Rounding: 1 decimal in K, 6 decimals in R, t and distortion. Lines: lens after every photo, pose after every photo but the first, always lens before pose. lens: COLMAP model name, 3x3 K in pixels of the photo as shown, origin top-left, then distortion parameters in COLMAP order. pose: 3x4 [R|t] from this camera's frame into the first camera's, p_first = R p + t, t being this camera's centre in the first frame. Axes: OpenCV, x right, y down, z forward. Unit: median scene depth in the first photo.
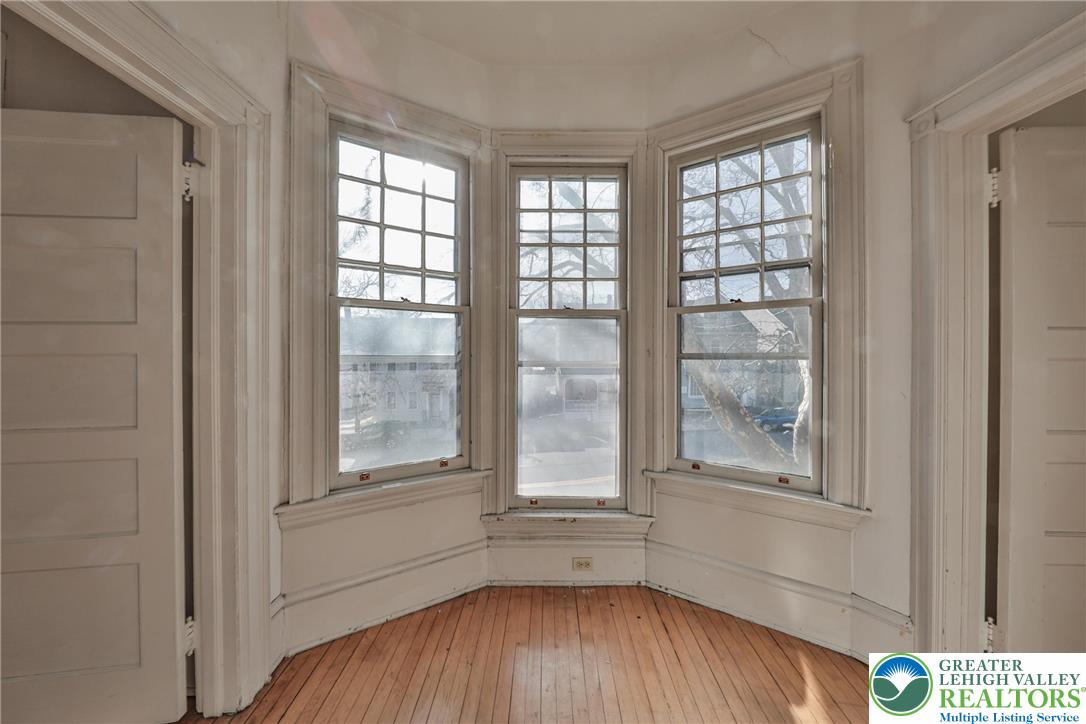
lens RADIAL K [[390.3, 0, 534.8], [0, 390.3, 361.1], [0, 0, 1]] dist [0.000365, -0.005279]
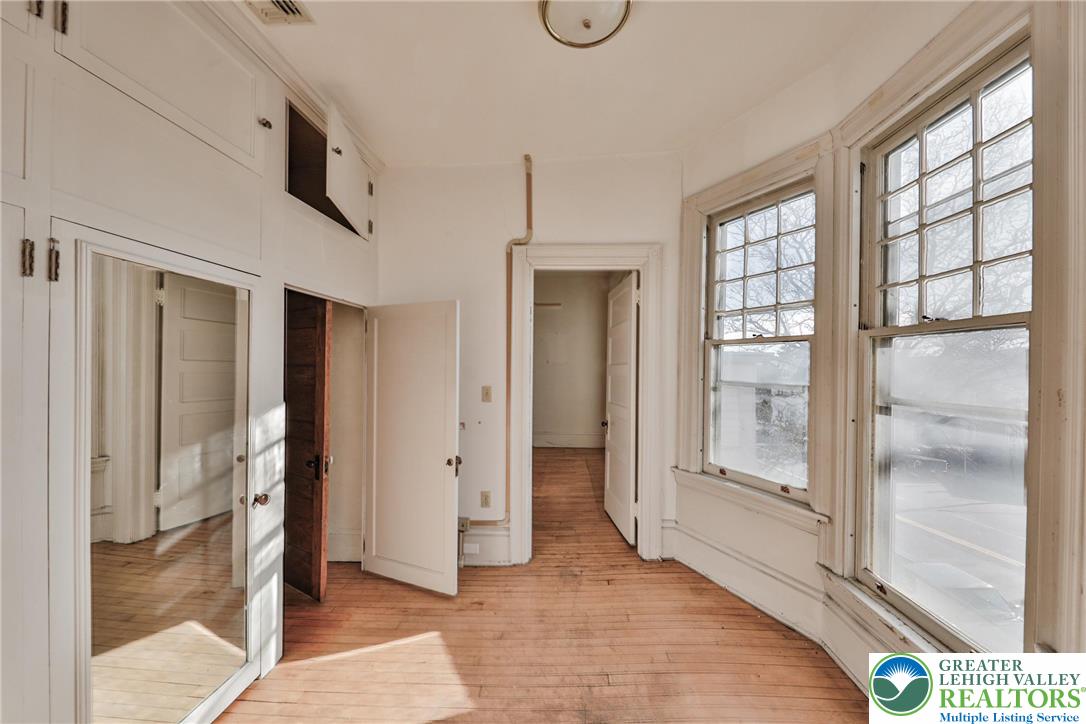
lens RADIAL K [[390.3, 0, 534.8], [0, 390.3, 361.1], [0, 0, 1]] dist [0.000365, -0.005279]
pose [[-0.131200, -0.013377, -0.991266, 0.904307], [-0.025111, 0.999633, -0.010167, -0.049555], [0.991038, 0.023557, -0.131487, 0.484306]]
